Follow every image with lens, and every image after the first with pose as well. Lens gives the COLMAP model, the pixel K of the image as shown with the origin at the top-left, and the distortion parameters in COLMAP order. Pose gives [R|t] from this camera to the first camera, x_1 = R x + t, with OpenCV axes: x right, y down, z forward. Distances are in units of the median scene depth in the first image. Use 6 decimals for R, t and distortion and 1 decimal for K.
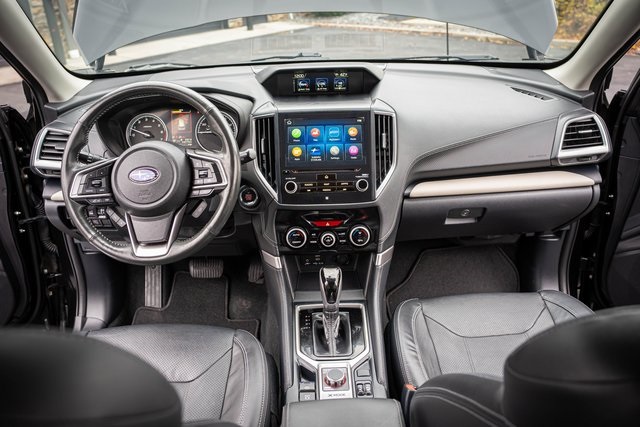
lens RADIAL K [[513.0, 0, 317.6], [0, 513.0, 216.0], [0, 0, 1]] dist [-0.179139, 0.121512]
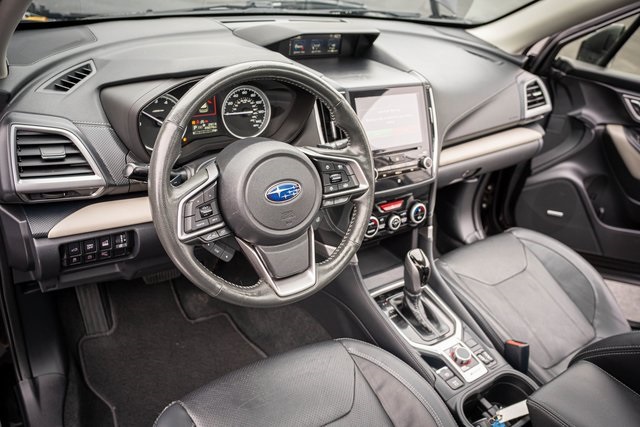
lens RADIAL K [[513.0, 0, 316.7], [0, 513.0, 209.5], [0, 0, 1]] dist [-0.179139, 0.121512]
pose [[0.831082, -0.166968, 0.530495, -0.587978], [0.088522, 0.981423, 0.170213, -0.149412], [-0.549060, -0.094500, 0.830423, 0.273349]]
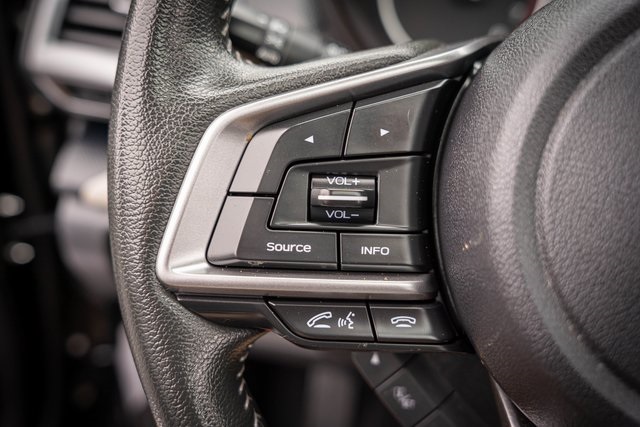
lens RADIAL K [[657.4, 0, 318.3], [0, 657.4, 210.1], [0, 0, 1]] dist [-0.082478, 0.000000]
pose [[0.971276, 0.118731, -0.206219, -0.348788], [-0.109022, 0.992354, 0.057863, -0.061997], [0.211512, -0.033718, 0.976794, 0.686051]]
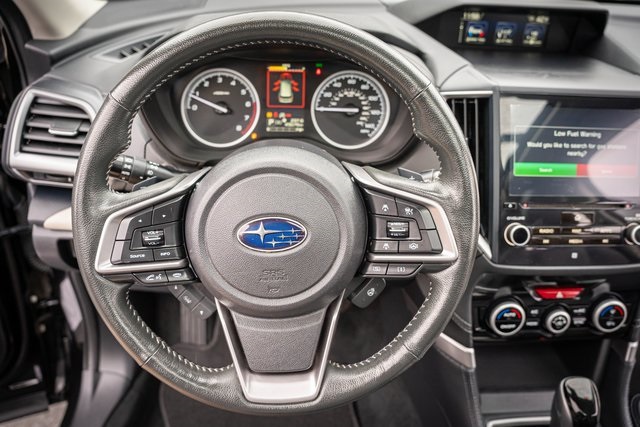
lens RADIAL K [[513.0, 0, 319.6], [0, 513.0, 212.4], [0, 0, 1]] dist [-0.179139, 0.121512]
pose [[0.998524, 0.034365, 0.042061, -0.265832], [-0.039366, 0.991439, 0.124499, -0.129306], [-0.037422, -0.125971, 0.991328, 0.459859]]
